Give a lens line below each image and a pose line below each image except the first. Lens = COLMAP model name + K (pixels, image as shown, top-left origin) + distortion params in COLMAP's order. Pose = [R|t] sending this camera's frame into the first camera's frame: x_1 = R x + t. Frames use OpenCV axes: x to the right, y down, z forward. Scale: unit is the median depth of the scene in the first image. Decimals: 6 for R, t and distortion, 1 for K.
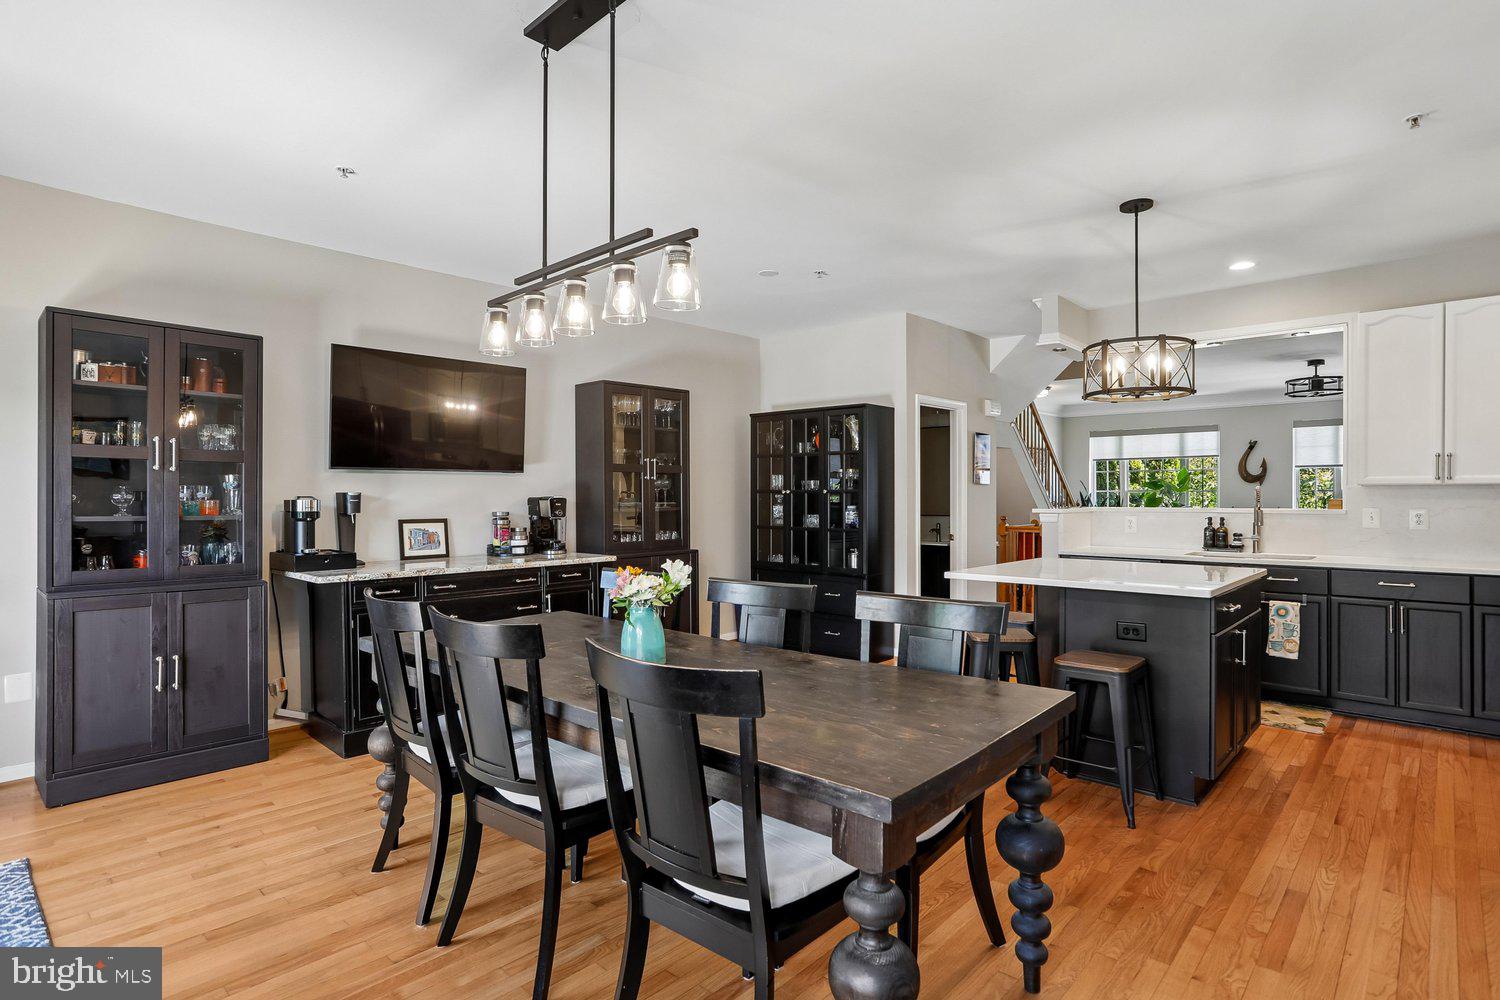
lens RADIAL K [[767.1, 0, 749.5], [0, 767.1, 500.7], [0, 0, 1]] dist [-0.024424, 0.003791]
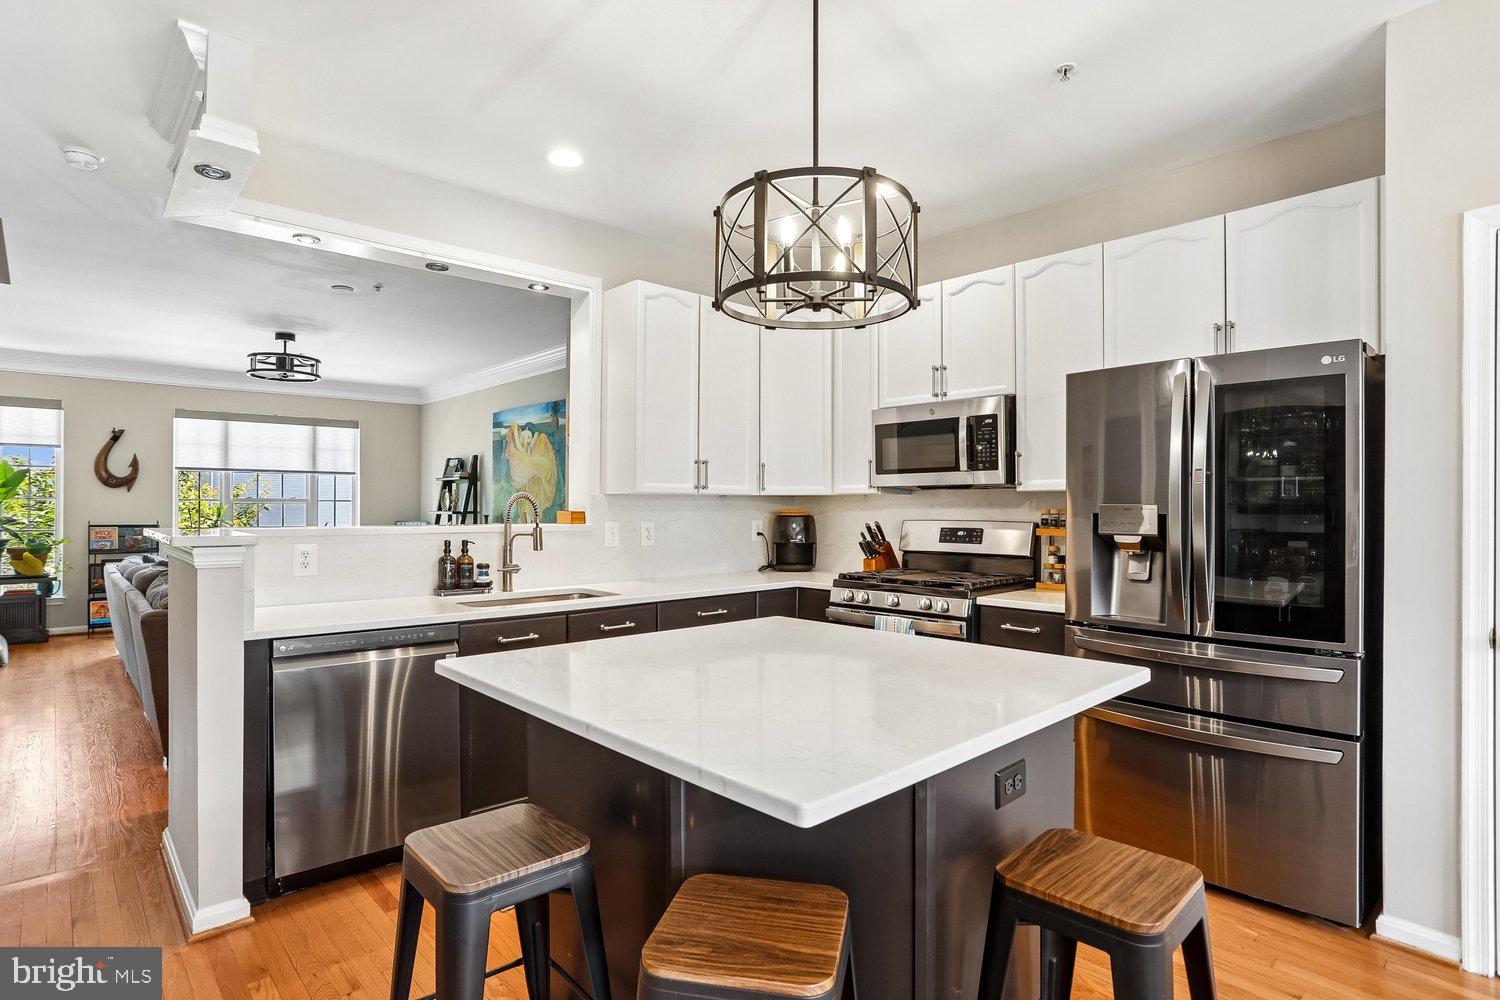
lens RADIAL K [[767.1, 0, 751.9], [0, 767.1, 508.1], [0, 0, 1]] dist [-0.024424, 0.003791]
pose [[0.085009, 0.000272, 0.996380, 0.005161], [0.003402, 0.999994, -0.000564, -0.002368], [-0.996374, 0.003437, 0.085008, 0.455186]]
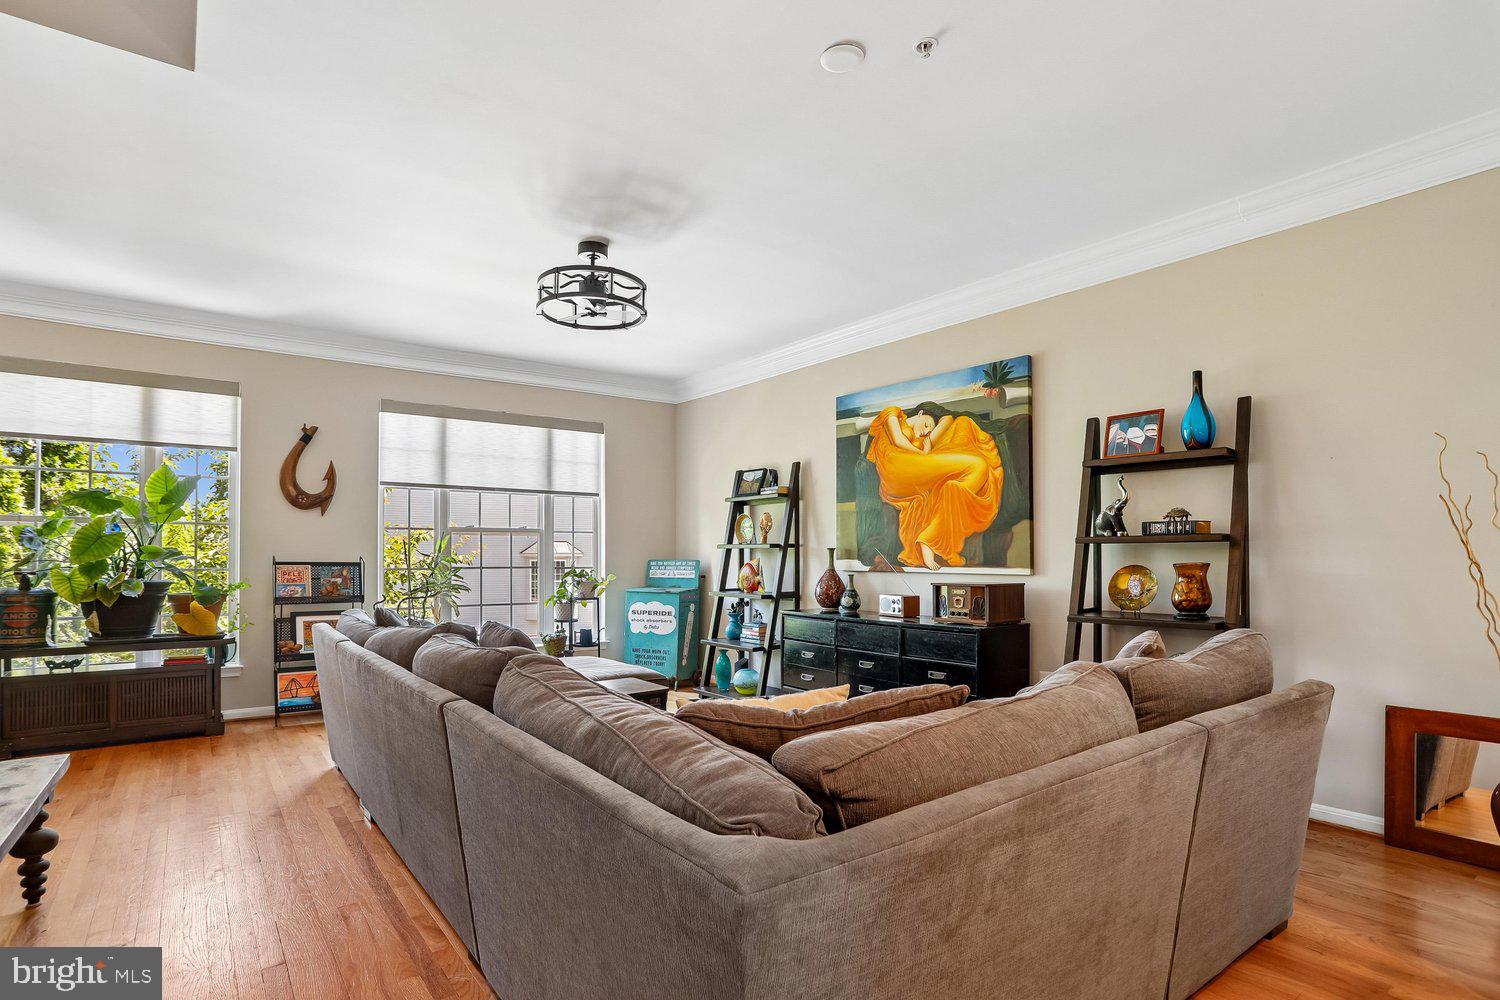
lens RADIAL K [[767.1, 0, 738.9], [0, 767.1, 555.7], [0, 0, 1]] dist [-0.024424, 0.003791]
pose [[0.204282, -0.001225, 0.978911, 0.300954], [0.000158, 0.999999, 0.001219, 0.008961], [-0.978912, -0.000095, 0.204282, 0.819328]]
